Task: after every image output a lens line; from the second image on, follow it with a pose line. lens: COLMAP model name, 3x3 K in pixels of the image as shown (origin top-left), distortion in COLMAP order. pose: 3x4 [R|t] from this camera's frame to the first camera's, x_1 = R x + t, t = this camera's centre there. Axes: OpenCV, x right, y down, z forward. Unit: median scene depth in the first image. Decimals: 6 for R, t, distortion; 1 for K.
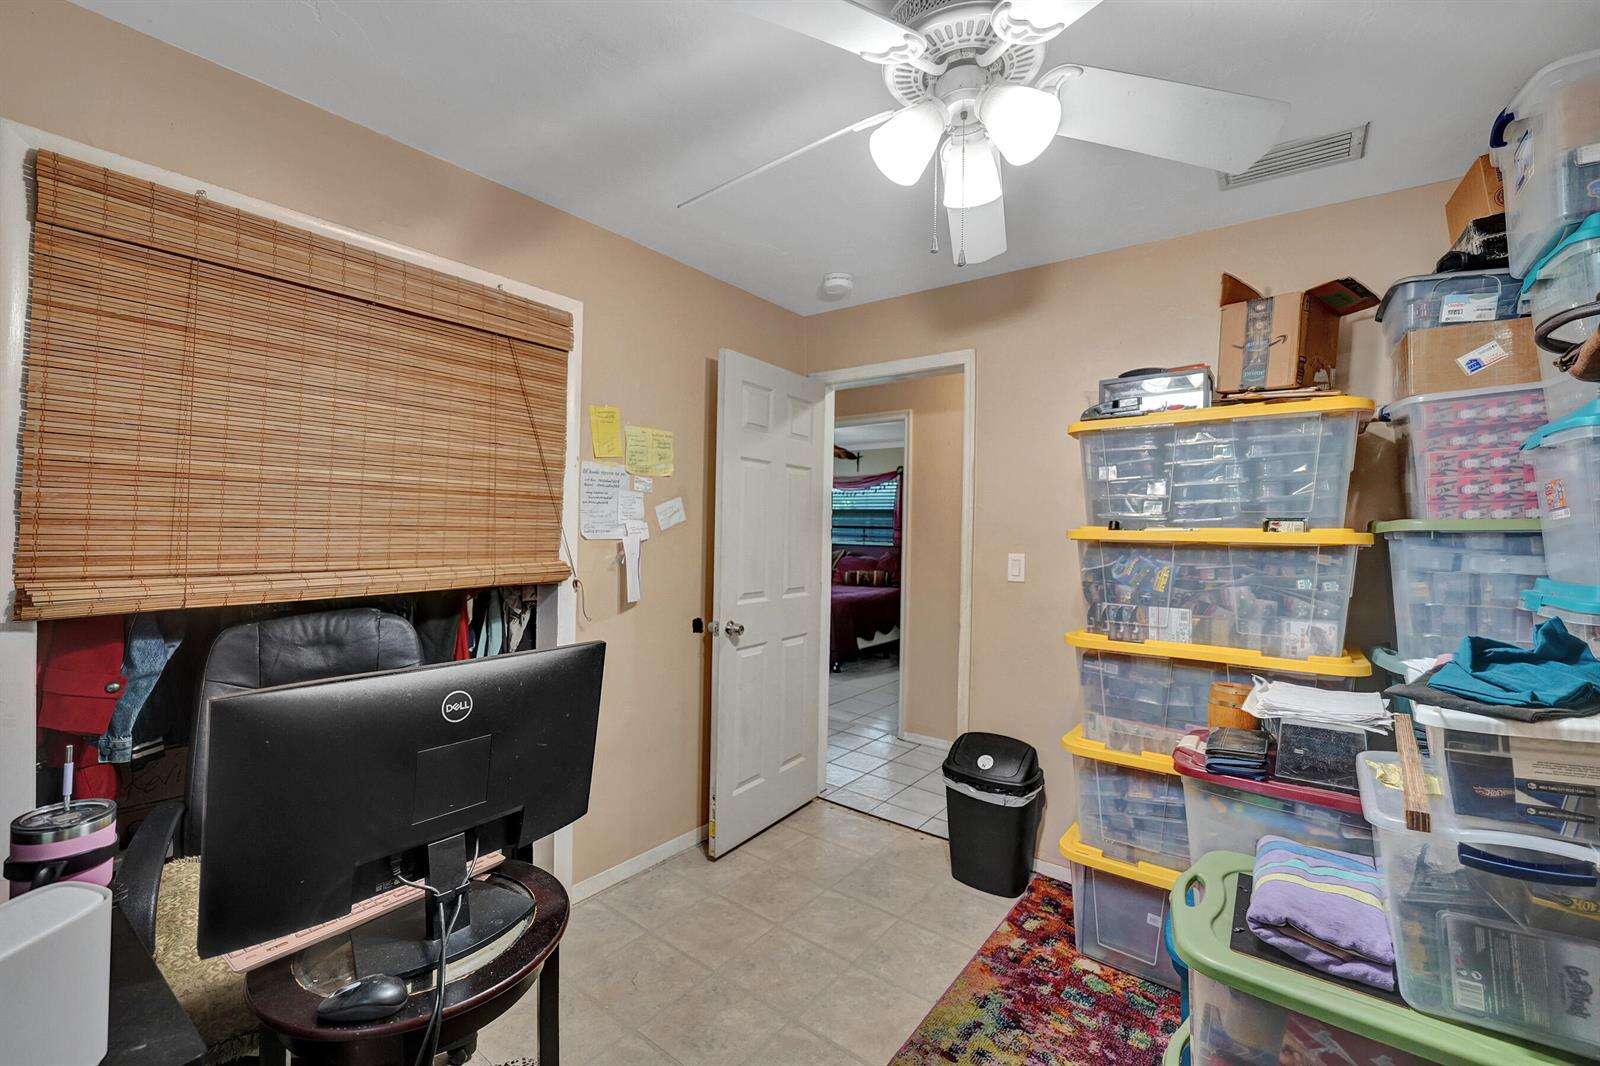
lens RADIAL K [[663.7, 0, 802.6], [0, 663.7, 530.7], [0, 0, 1]] dist [-0.012007, 0.001353]
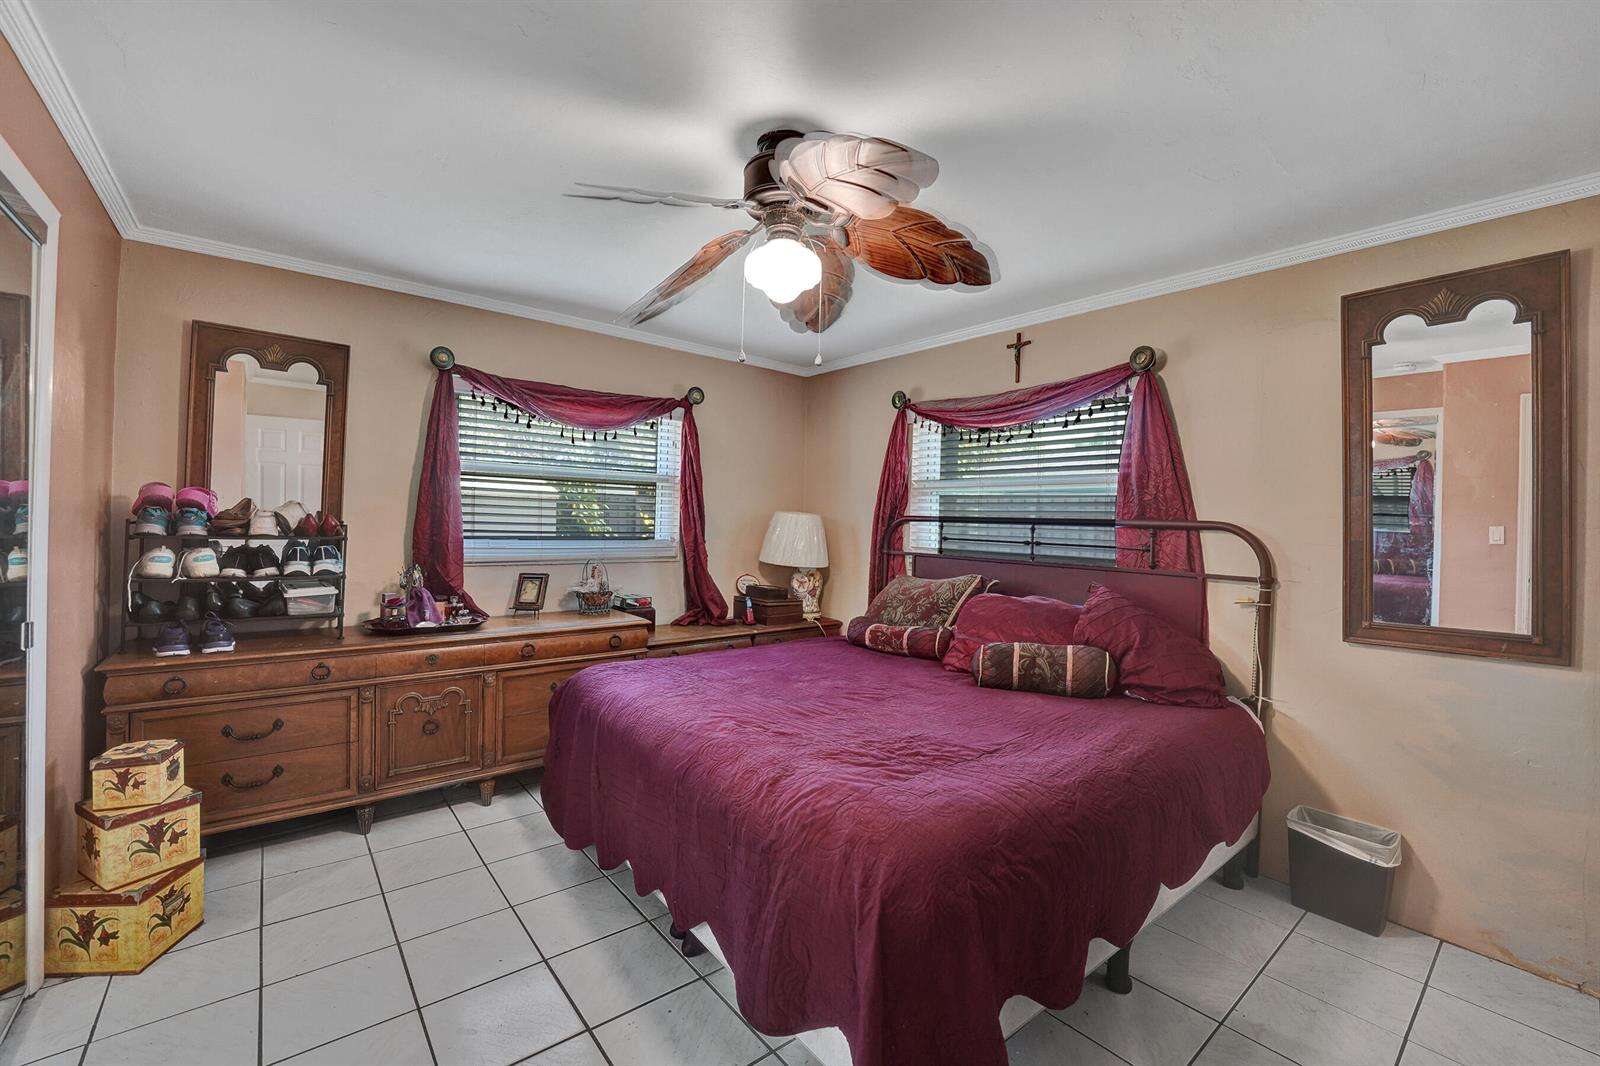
lens RADIAL K [[663.7, 0, 795.7], [0, 663.7, 532.2], [0, 0, 1]] dist [-0.012007, 0.001353]
pose [[0.973369, 0.008895, -0.229073, 0.047607], [-0.008980, 0.999959, 0.000670, 0.003354], [0.229070, 0.001405, 0.973409, 0.607938]]
